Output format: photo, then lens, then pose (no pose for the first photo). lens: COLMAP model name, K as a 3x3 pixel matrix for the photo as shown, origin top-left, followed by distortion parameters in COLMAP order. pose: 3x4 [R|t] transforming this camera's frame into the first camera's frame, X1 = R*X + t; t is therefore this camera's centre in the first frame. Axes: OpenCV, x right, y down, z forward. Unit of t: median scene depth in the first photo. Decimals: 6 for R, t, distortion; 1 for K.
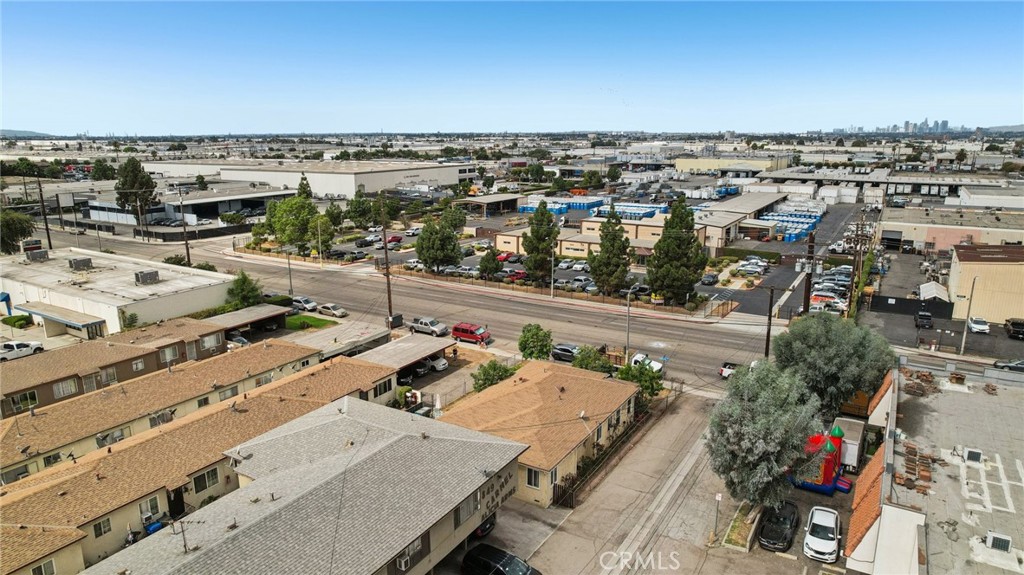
lens RADIAL K [[654.2, 0, 517.0], [0, 654.2, 289.6], [0, 0, 1]] dist [-0.071928, 0.063889]
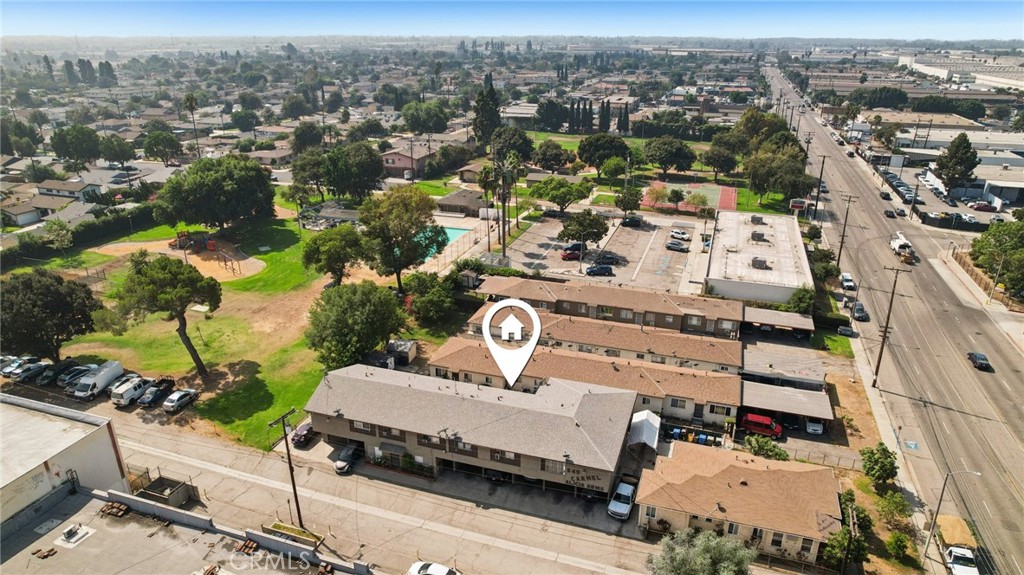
lens RADIAL K [[654.2, 0, 517.0], [0, 654.2, 289.6], [0, 0, 1]] dist [-0.071928, 0.063889]
pose [[0.213172, 0.367665, -0.905196, 0.610389], [-0.229737, 0.919377, 0.319322, -0.302422], [0.949620, 0.139887, 0.280452, 0.143861]]
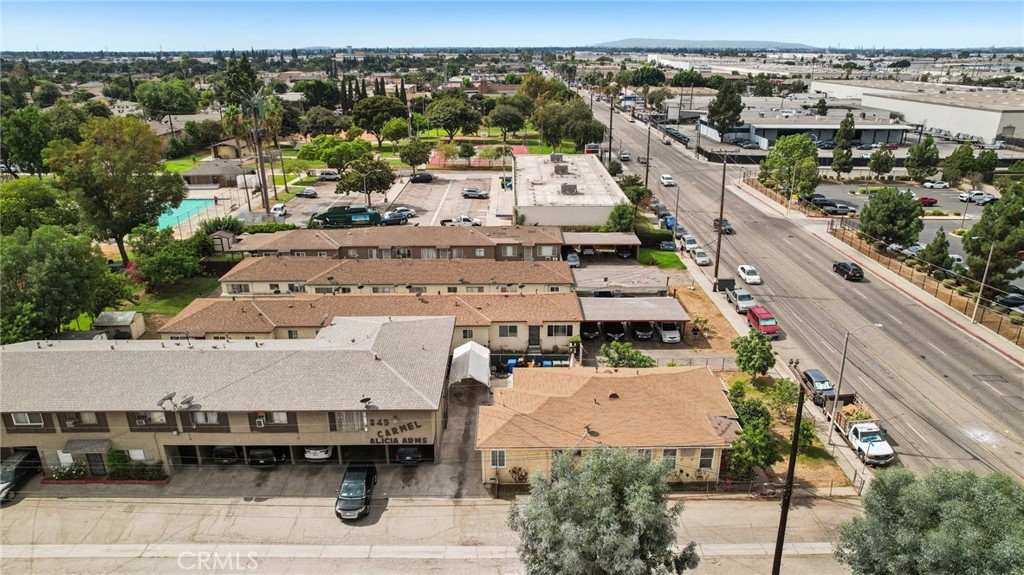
lens RADIAL K [[654.2, 0, 517.0], [0, 654.2, 289.6], [0, 0, 1]] dist [-0.071928, 0.063889]
pose [[0.517507, 0.301101, -0.800952, 0.439491], [-0.198572, 0.952749, 0.229866, -0.106792], [0.832320, 0.040089, 0.552844, 0.258984]]
